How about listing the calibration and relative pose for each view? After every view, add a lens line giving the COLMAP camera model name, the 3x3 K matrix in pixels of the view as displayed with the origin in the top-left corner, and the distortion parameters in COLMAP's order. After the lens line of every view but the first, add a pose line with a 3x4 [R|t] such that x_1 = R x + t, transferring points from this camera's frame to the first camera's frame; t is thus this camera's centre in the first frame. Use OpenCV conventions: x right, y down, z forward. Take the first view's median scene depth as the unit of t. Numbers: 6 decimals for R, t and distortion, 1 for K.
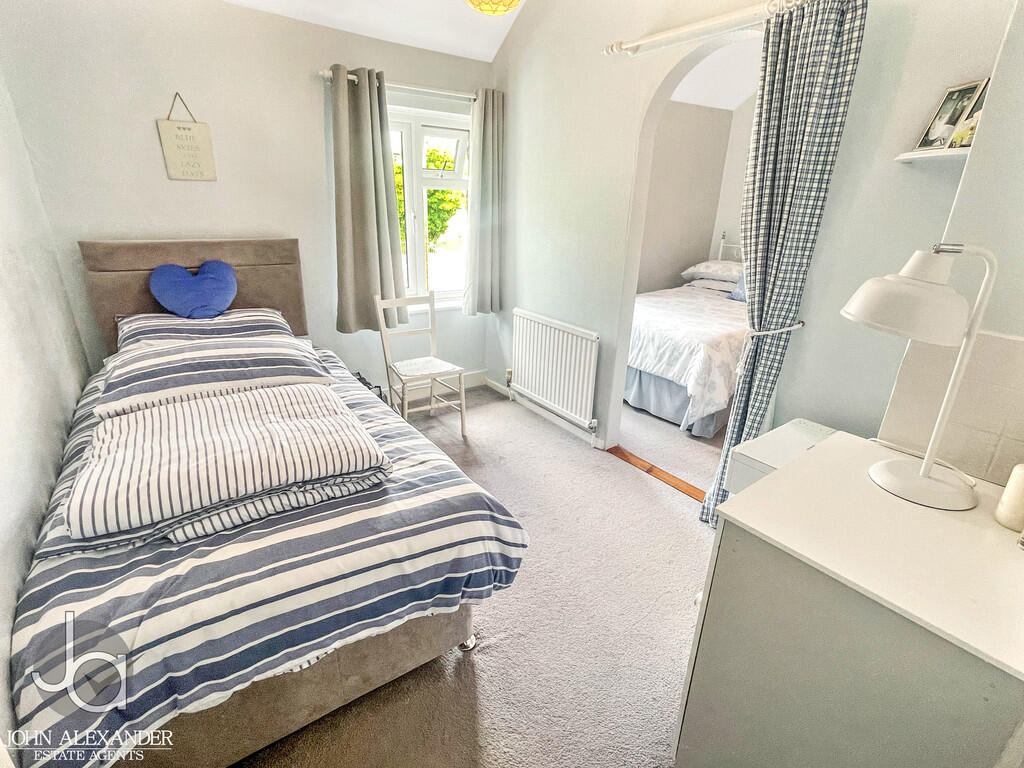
lens RADIAL K [[488.6, 0, 506.0], [0, 488.6, 379.5], [0, 0, 1]] dist [-0.002471, 0.000269]
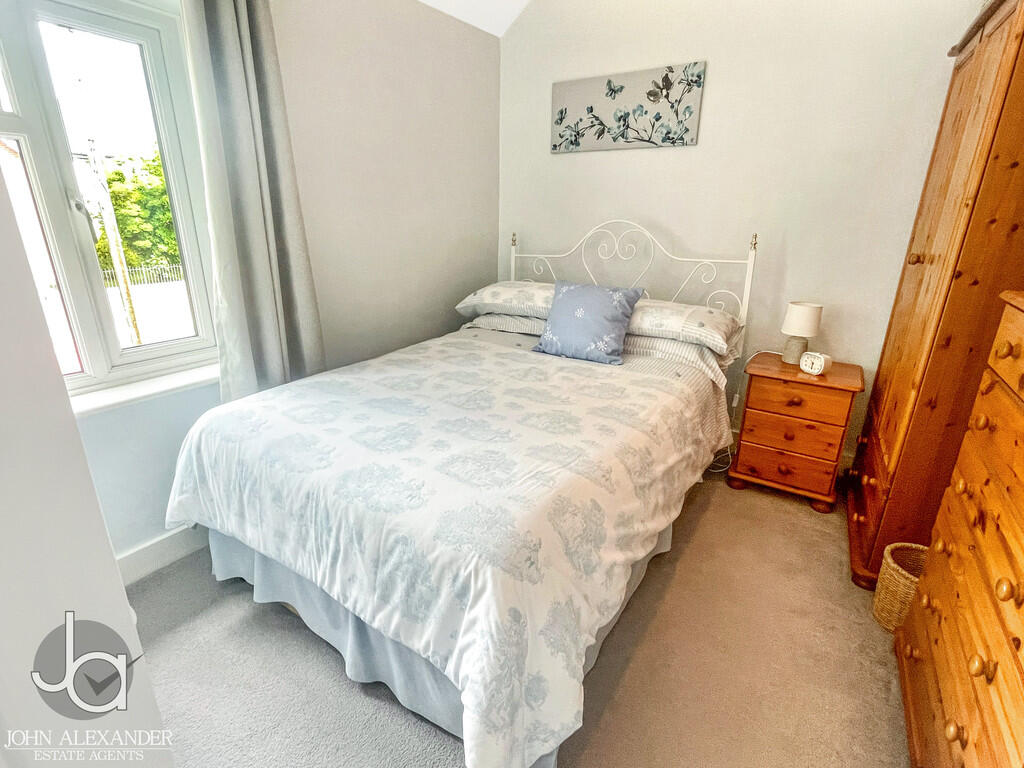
lens RADIAL K [[488.6, 0, 514.2], [0, 488.6, 386.0], [0, 0, 1]] dist [-0.002471, 0.000269]
pose [[0.922797, -0.134115, 0.361192, 0.290300], [0.138453, 0.990270, 0.013969, -0.176691], [-0.359551, 0.037118, 0.932387, 0.630973]]
